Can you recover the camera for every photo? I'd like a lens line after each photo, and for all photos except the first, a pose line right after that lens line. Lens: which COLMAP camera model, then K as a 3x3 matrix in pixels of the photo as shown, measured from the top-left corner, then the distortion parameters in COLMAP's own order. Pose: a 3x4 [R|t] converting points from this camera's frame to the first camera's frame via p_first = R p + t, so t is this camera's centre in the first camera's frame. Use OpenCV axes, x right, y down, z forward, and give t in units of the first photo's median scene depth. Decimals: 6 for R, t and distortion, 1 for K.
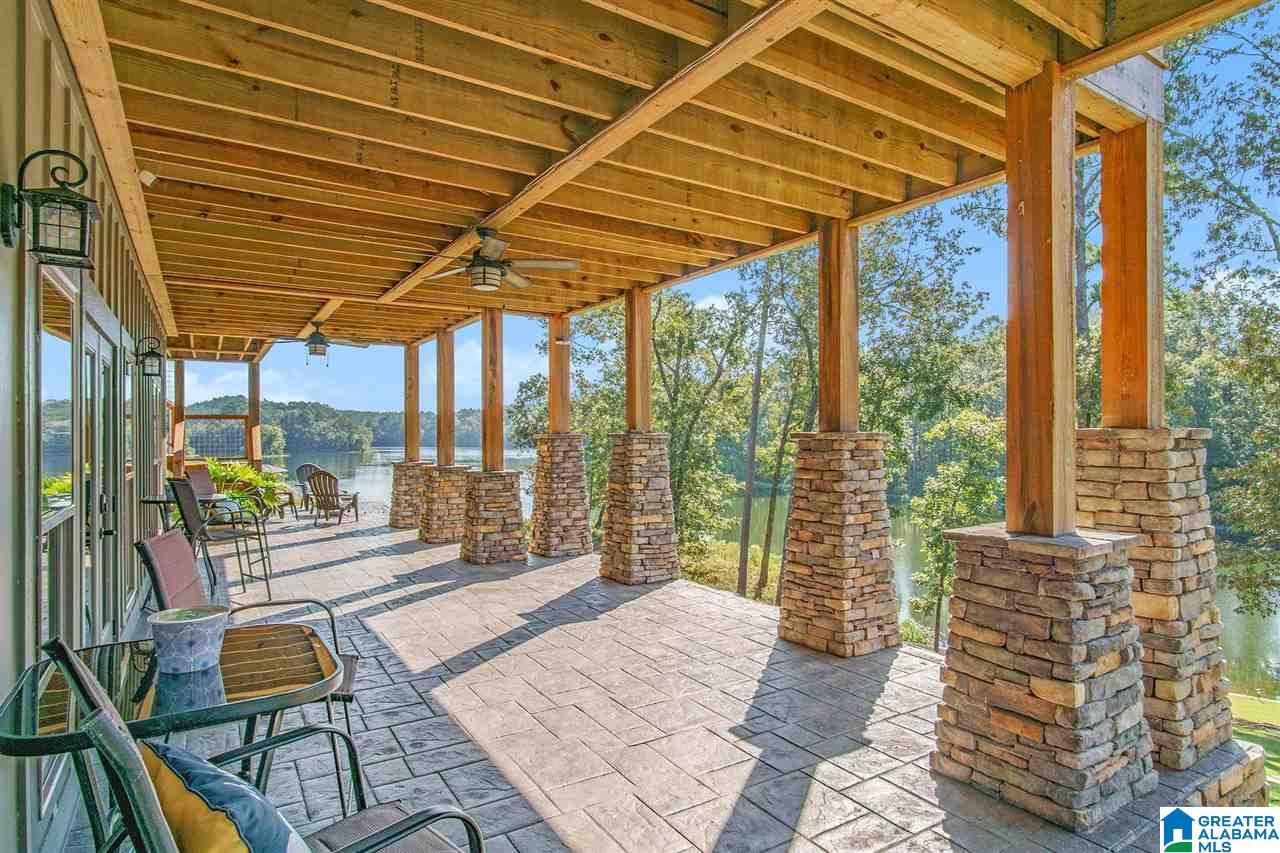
lens RADIAL K [[710.8, 0, 640.9], [0, 710.8, 434.4], [0, 0, 1]] dist [-0.009769, -0.000030]
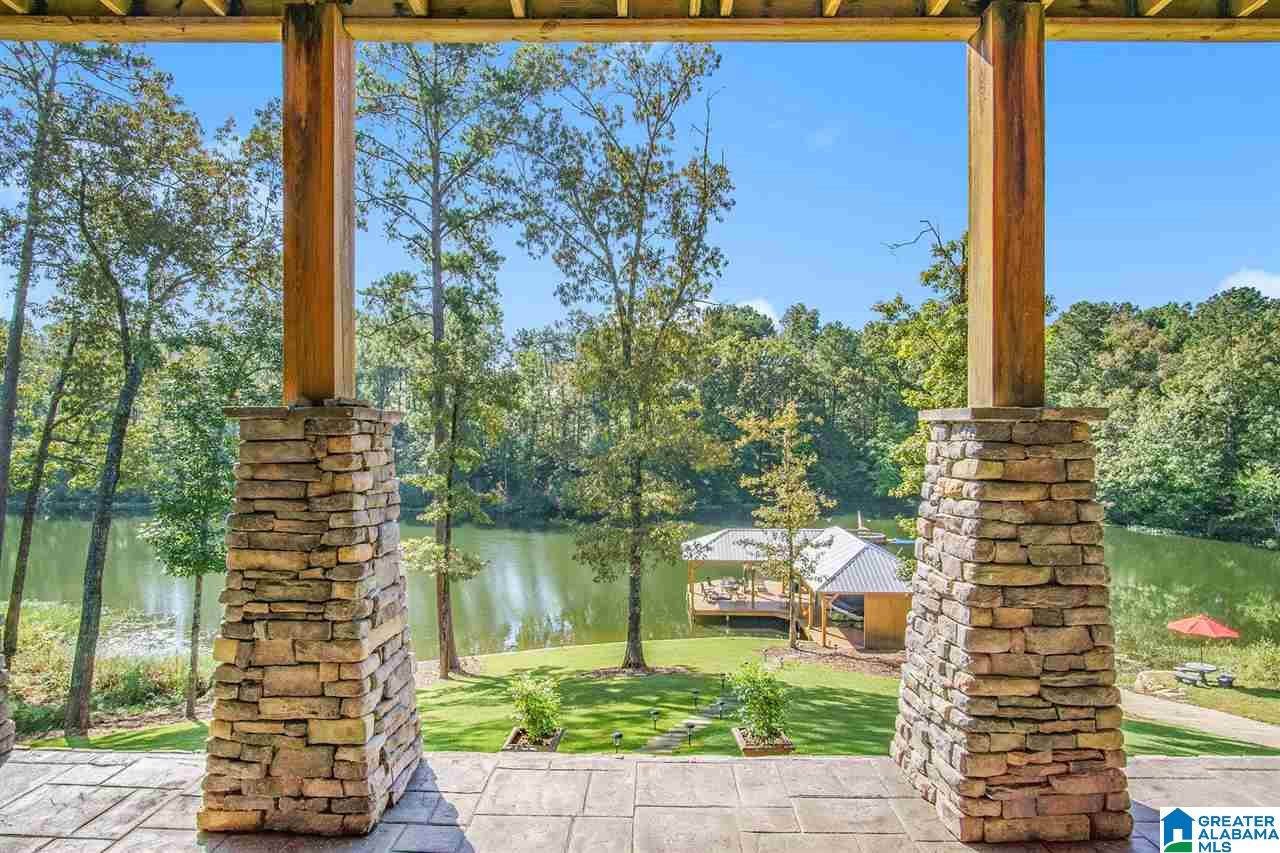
lens RADIAL K [[739.1, 0, 641.9], [0, 739.1, 435.1], [0, 0, 1]] dist [-0.008268, 0.000966]
pose [[0.547989, 0.001566, 0.836484, -0.338251], [-0.003183, 0.999995, 0.000213, 0.016958], [-0.836479, -0.002779, 0.547992, 0.932034]]
